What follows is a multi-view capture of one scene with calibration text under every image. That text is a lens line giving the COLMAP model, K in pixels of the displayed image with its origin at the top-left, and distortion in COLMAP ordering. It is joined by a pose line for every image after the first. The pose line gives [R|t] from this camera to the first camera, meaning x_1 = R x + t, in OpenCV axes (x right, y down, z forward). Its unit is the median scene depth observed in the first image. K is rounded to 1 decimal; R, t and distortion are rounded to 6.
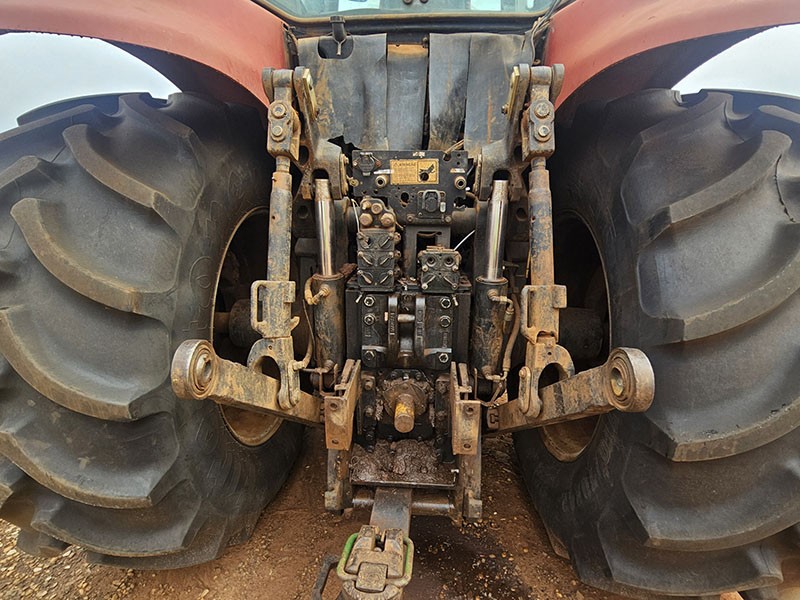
lens RADIAL K [[399.2, 0, 399.1], [0, 399.2, 300.7], [0, 0, 1]] dist [-0.006307, 0.000729]
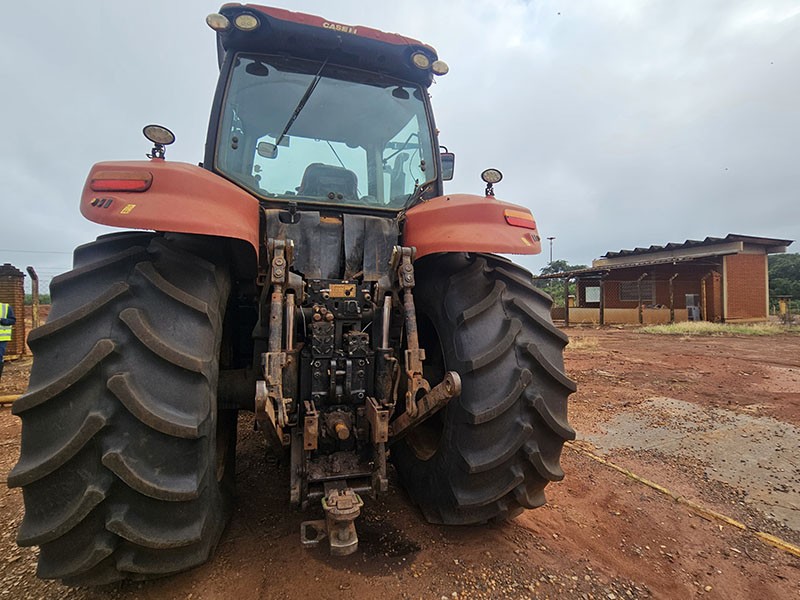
lens RADIAL K [[399.2, 0, 399.1], [0, 399.2, 300.7], [0, 0, 1]] dist [-0.006307, 0.000729]
pose [[0.933516, 0.006306, 0.358481, -0.375202], [0.065252, 0.980159, -0.187164, 0.080067], [-0.352549, 0.198112, 0.914582, -0.752935]]
